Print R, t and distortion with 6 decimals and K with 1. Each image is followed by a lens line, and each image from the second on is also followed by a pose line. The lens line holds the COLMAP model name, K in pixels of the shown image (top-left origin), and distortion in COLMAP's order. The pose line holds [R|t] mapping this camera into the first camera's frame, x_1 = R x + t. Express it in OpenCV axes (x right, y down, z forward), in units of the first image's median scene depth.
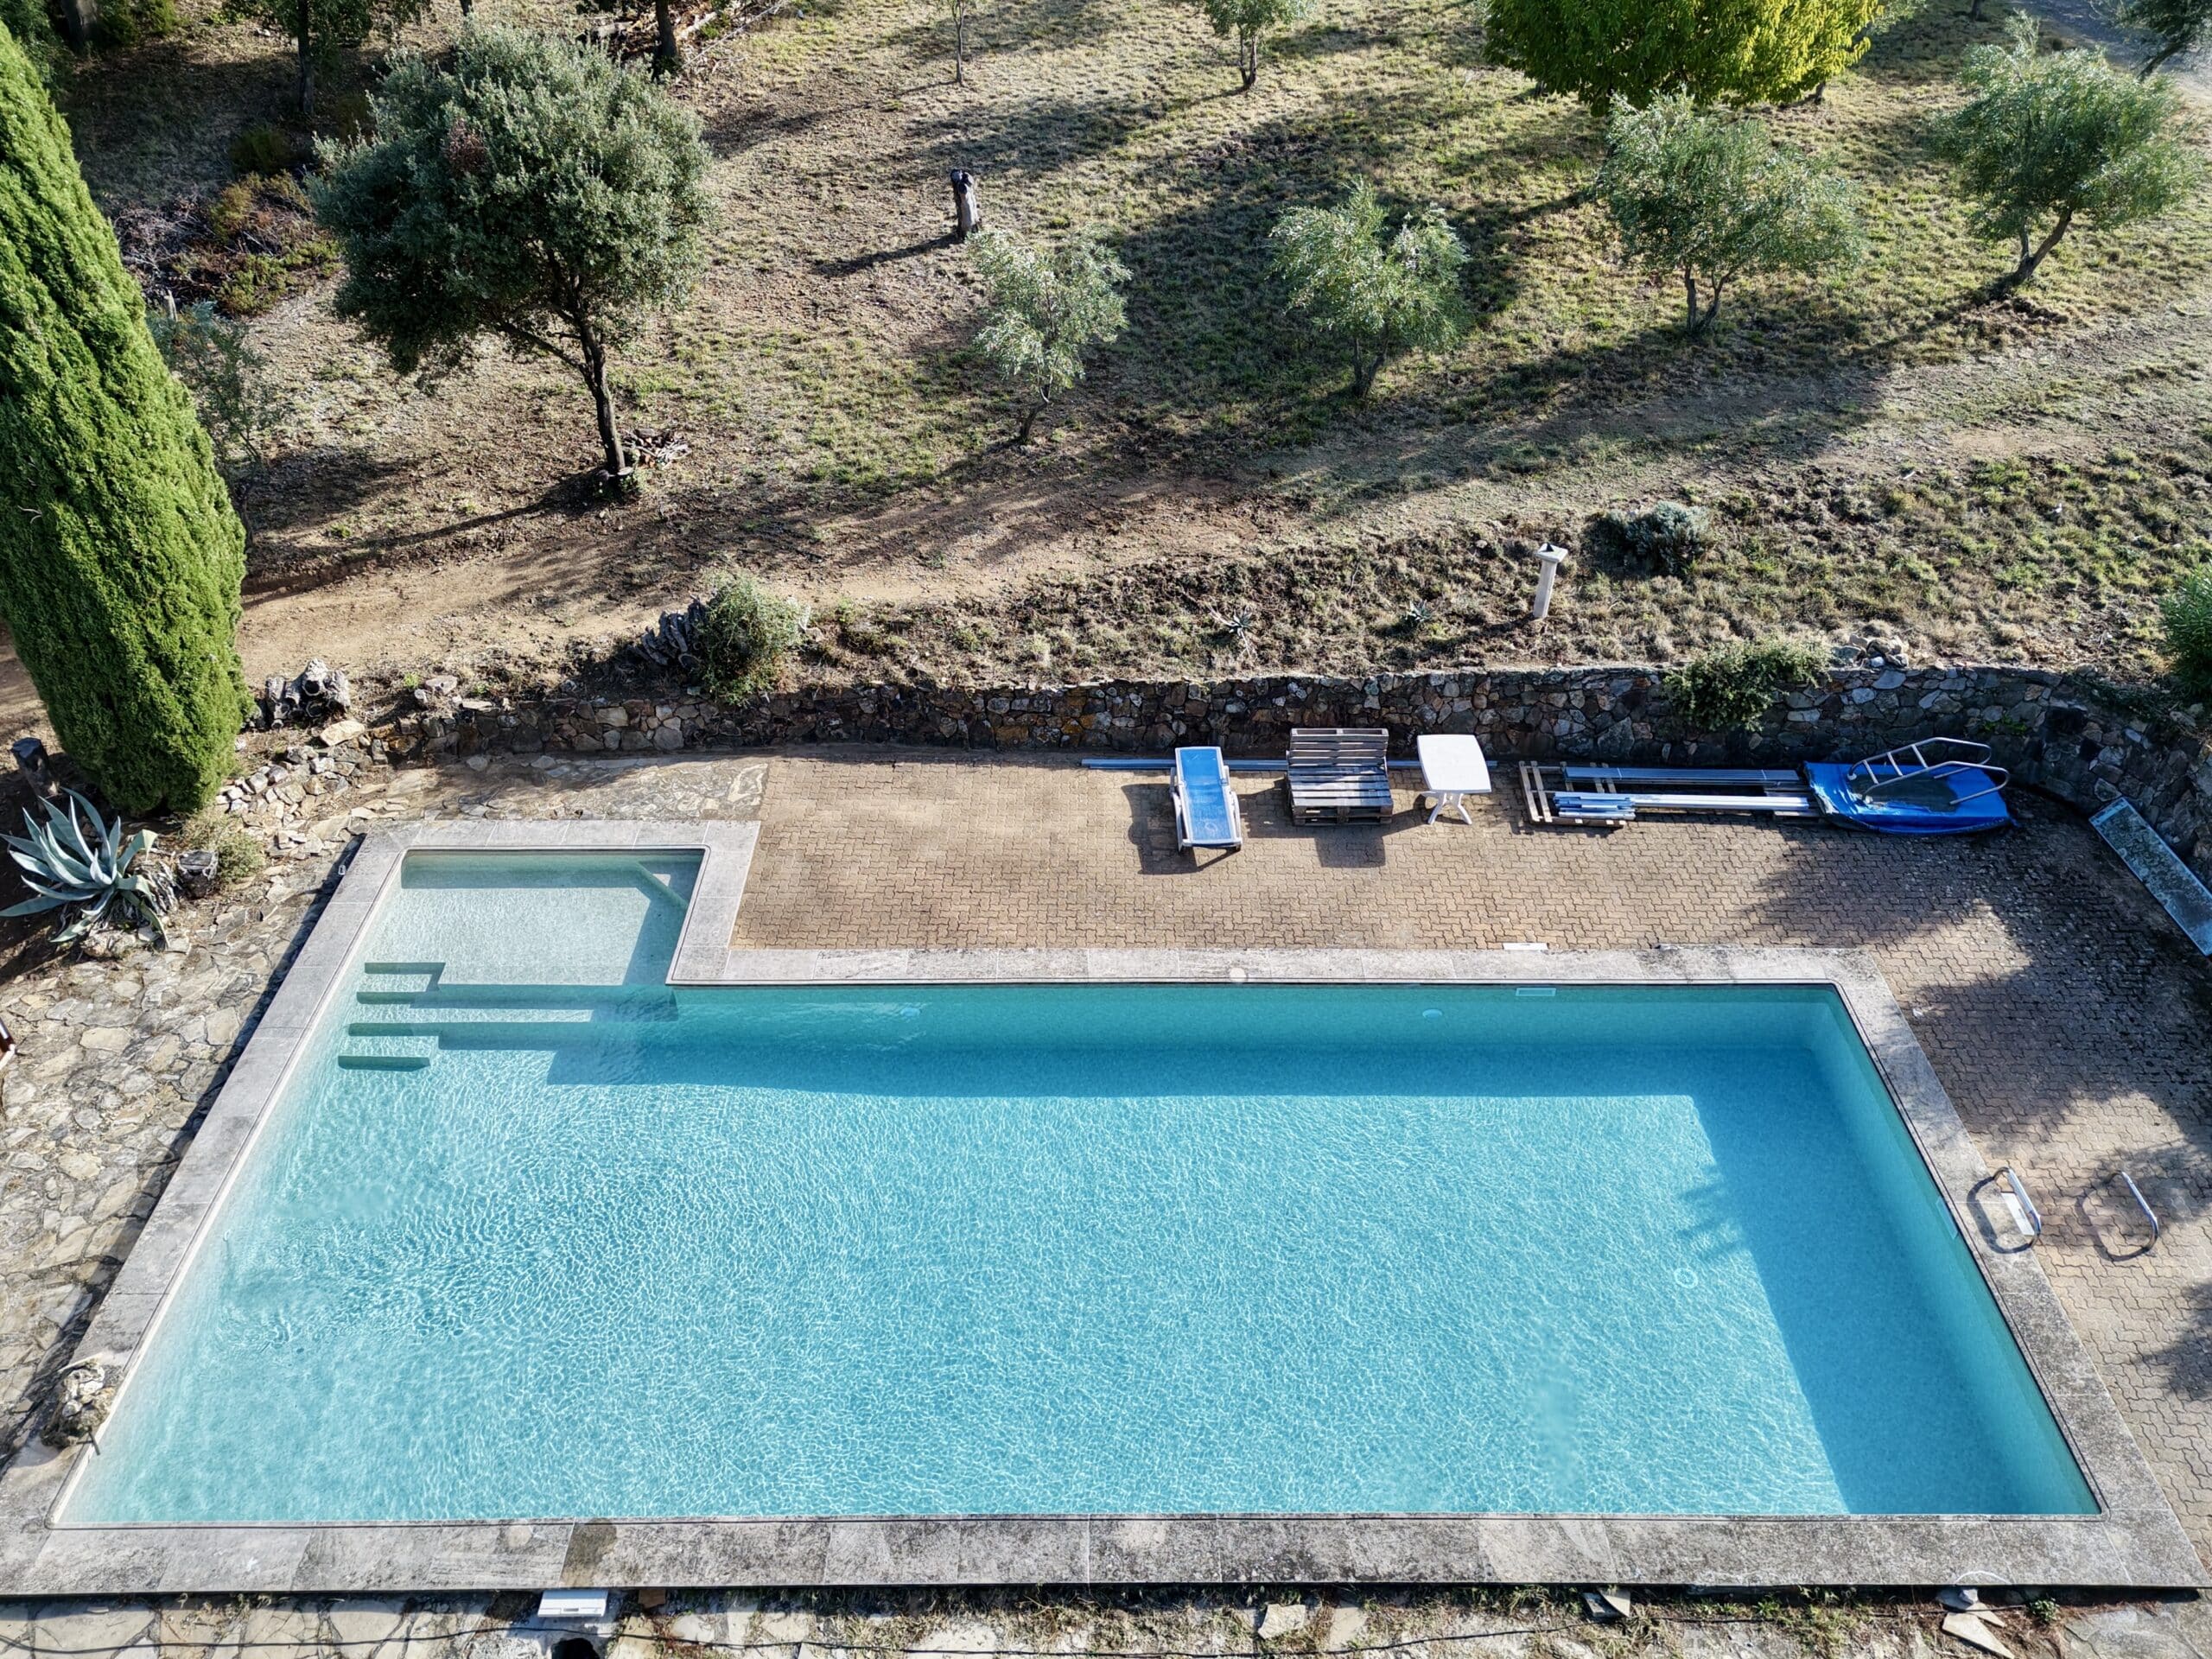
lens RADIAL K [[1635.6, 0, 1104.3], [0, 1635.6, 817.0], [0, 0, 1]] dist [0.069461, -0.063560]
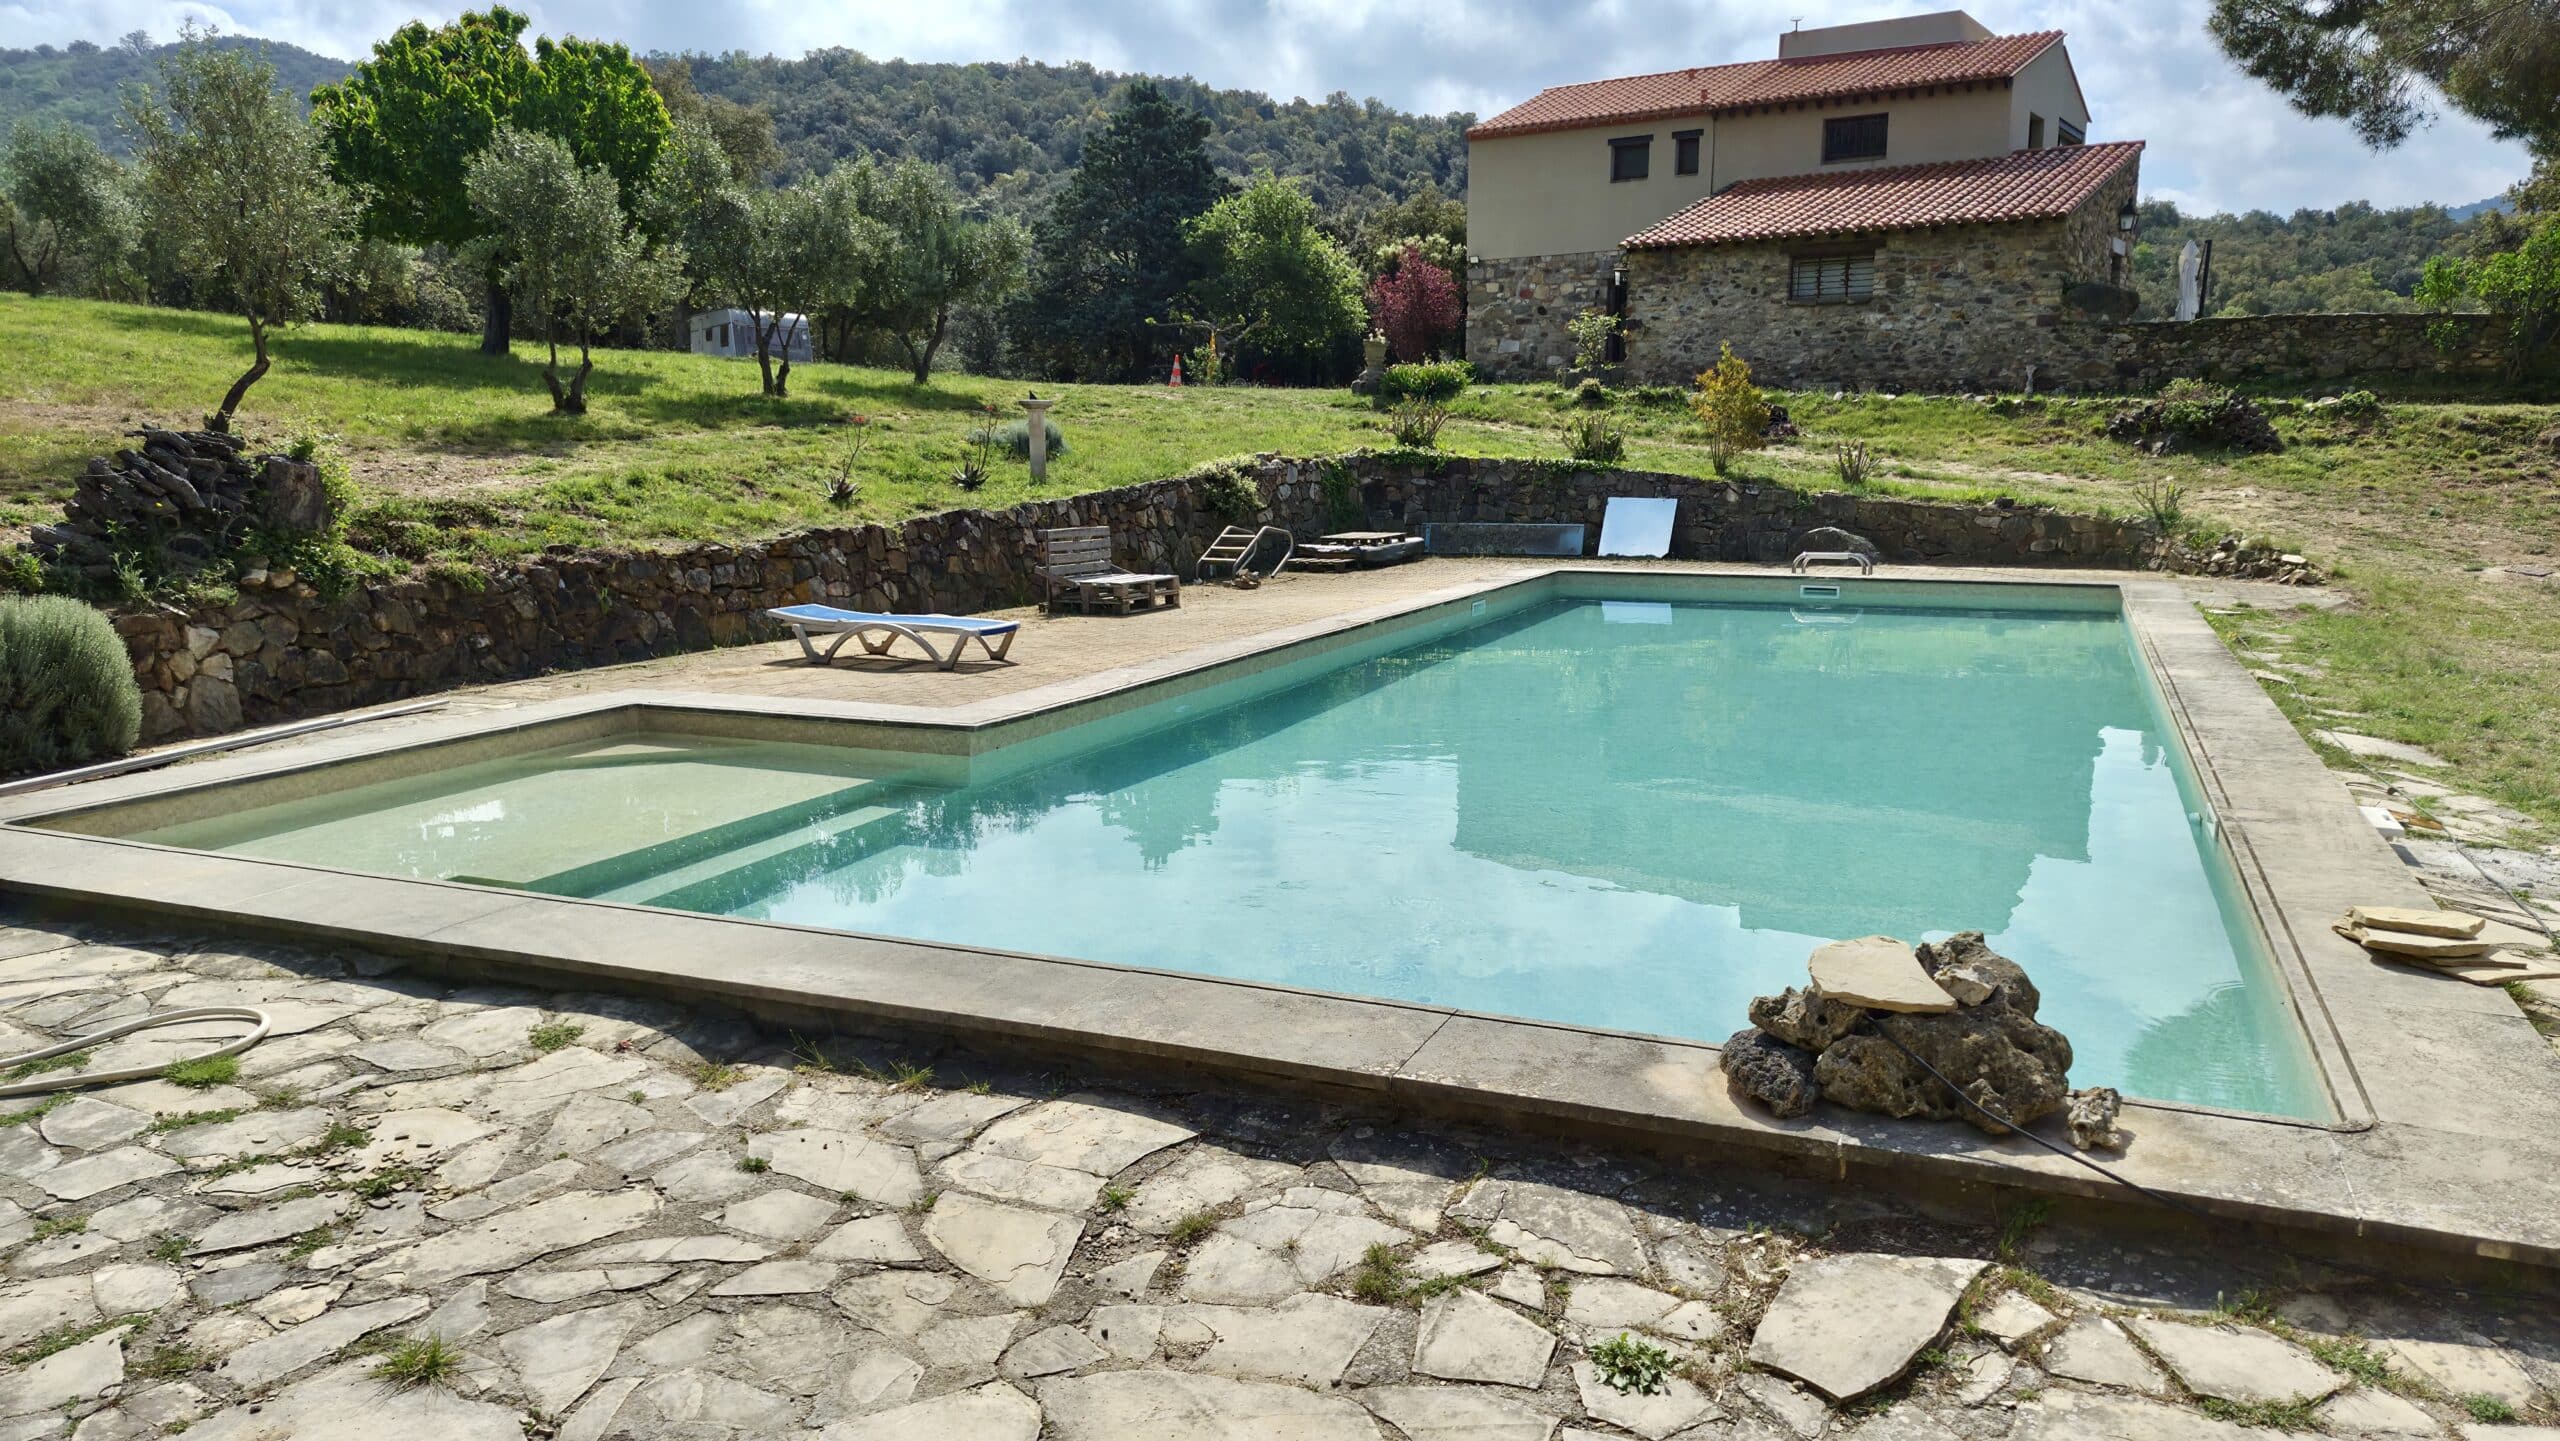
lens RADIAL K [[1766.4, 0, 1307.3], [0, 1766.4, 748.8], [0, 0, 1]] dist [0.061678, -0.052791]
pose [[0.387933, -0.161522, 0.907424, -0.624388], [0.567988, 0.817259, -0.097348, 0.188389], [-0.725877, 0.553171, 0.408784, 0.616851]]
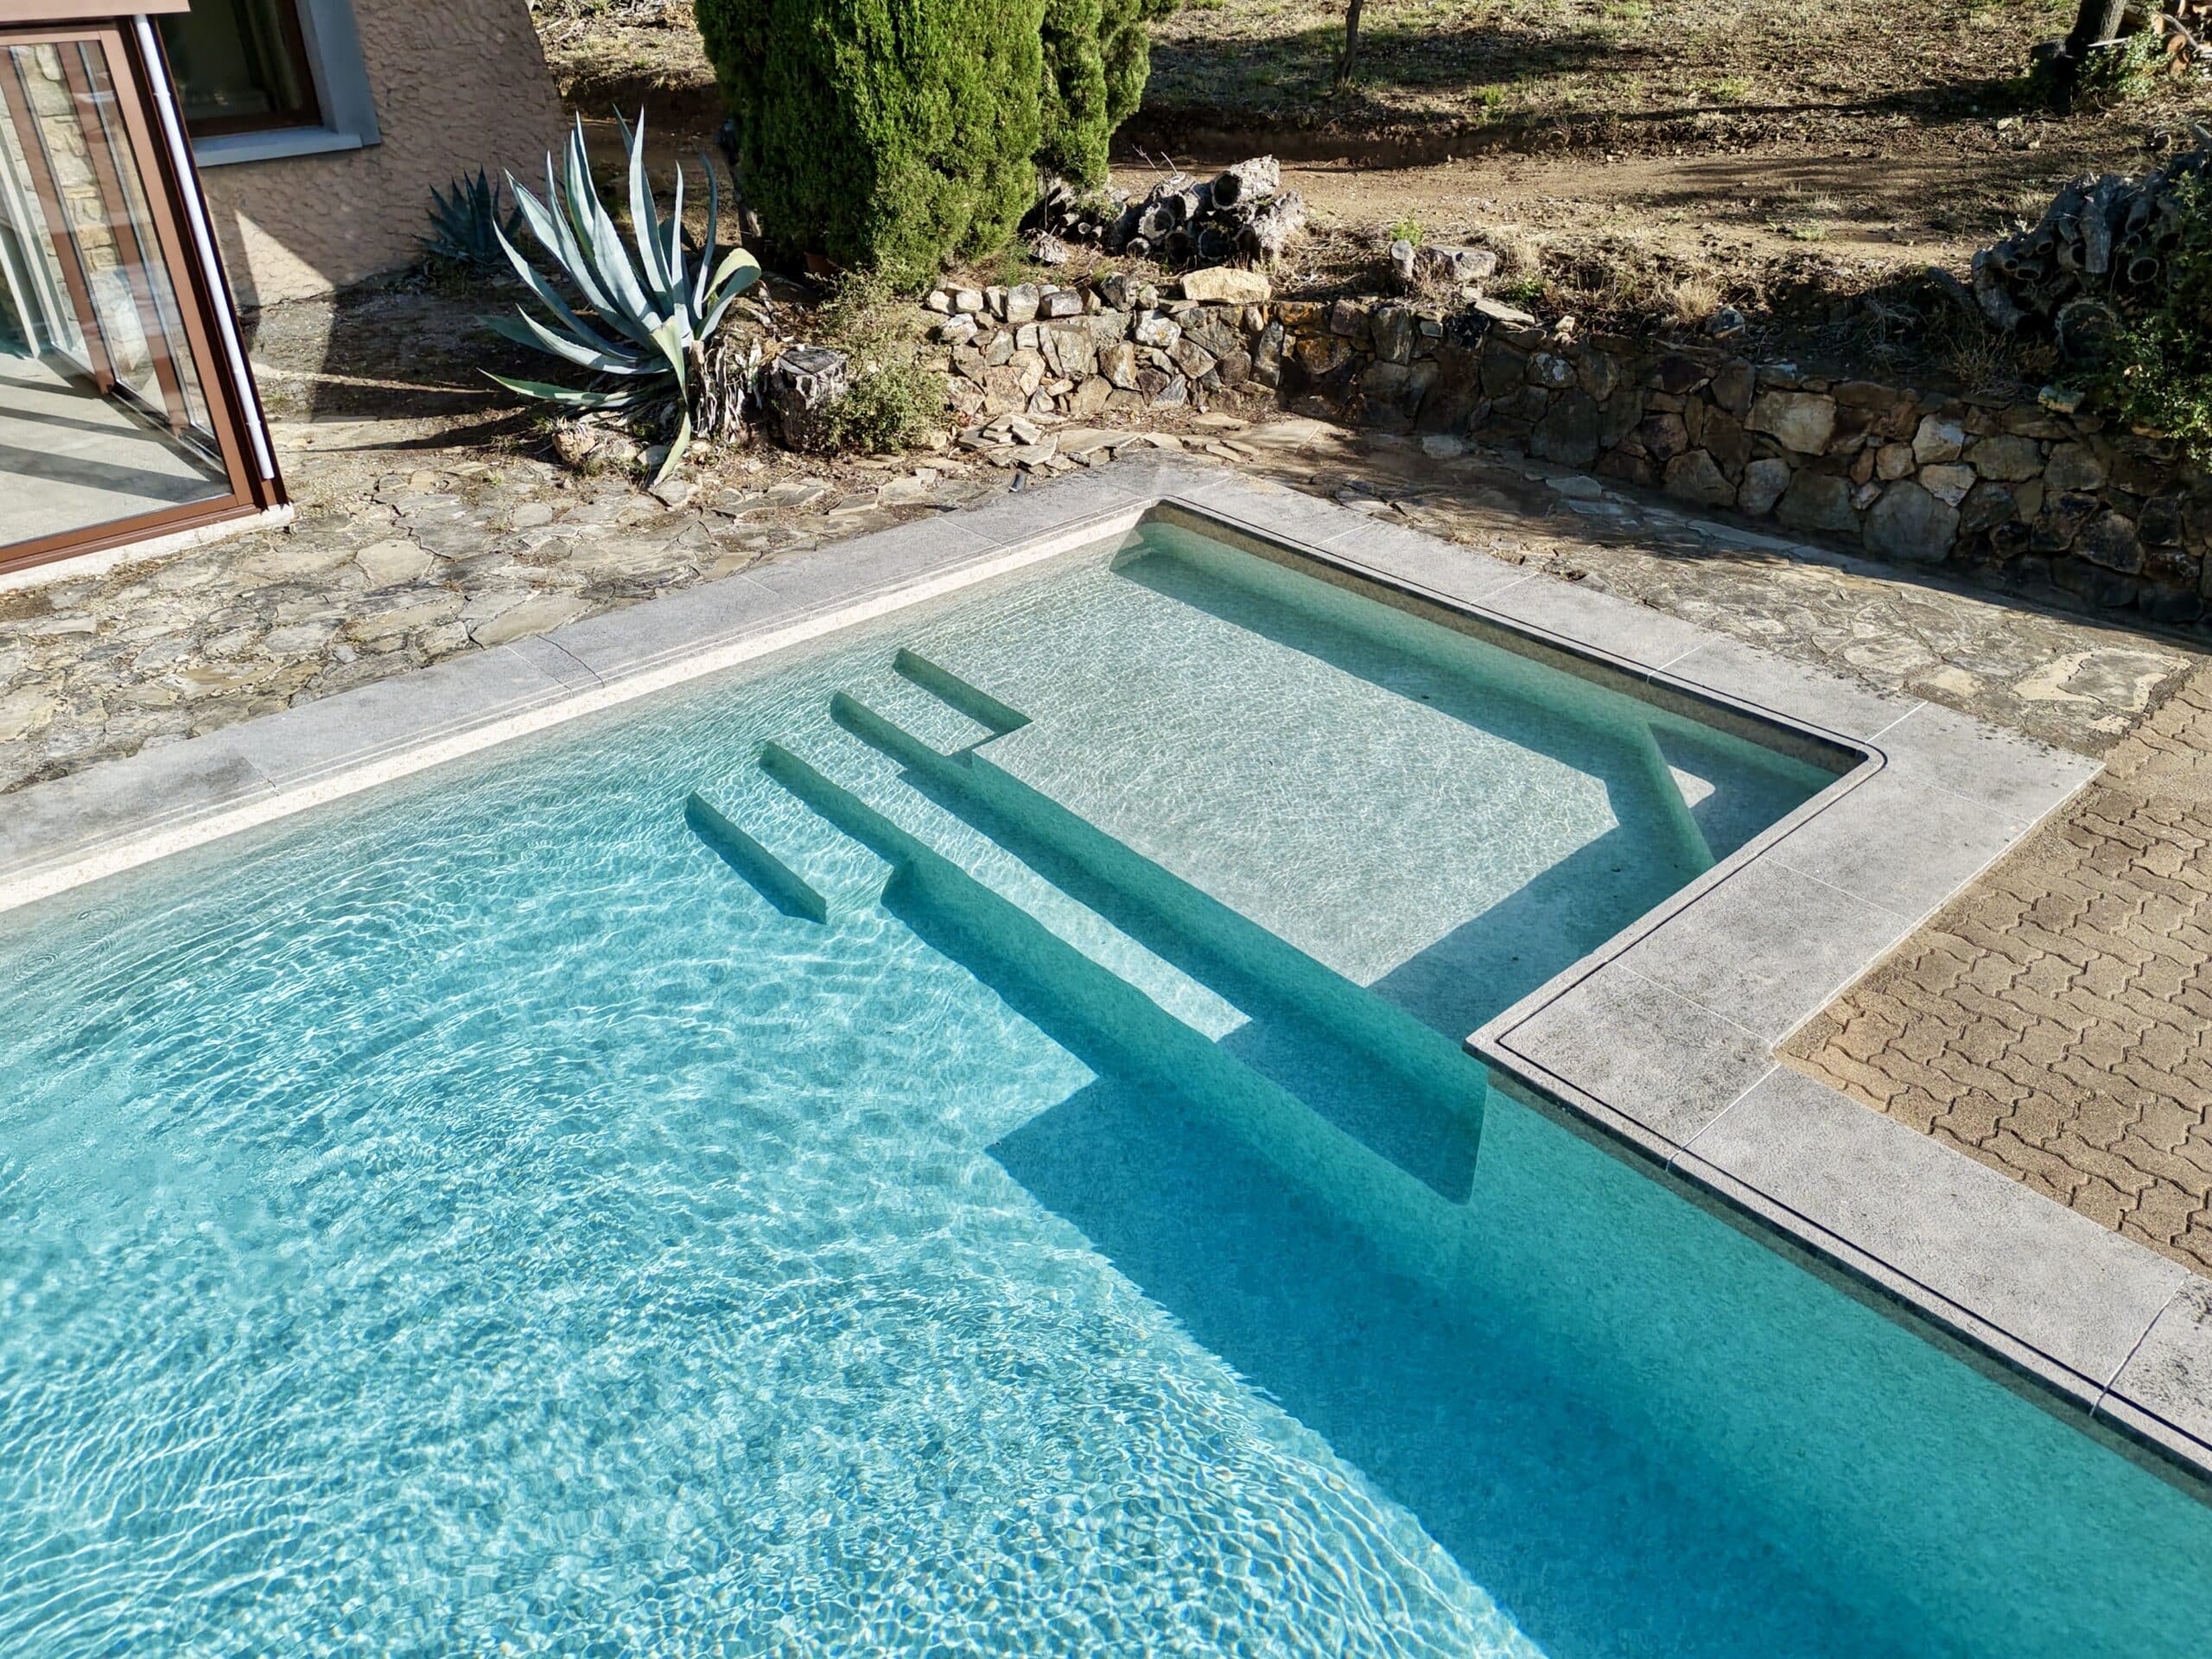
lens RADIAL K [[1635.6, 0, 1106.2], [0, 1635.6, 839.1], [0, 0, 1]] dist [0.069461, -0.063560]
pose [[0.678001, 0.388168, -0.624212, -0.140364], [-0.454807, 0.888659, 0.058617, 0.073702], [0.577465, 0.244153, 0.779053, 0.669559]]
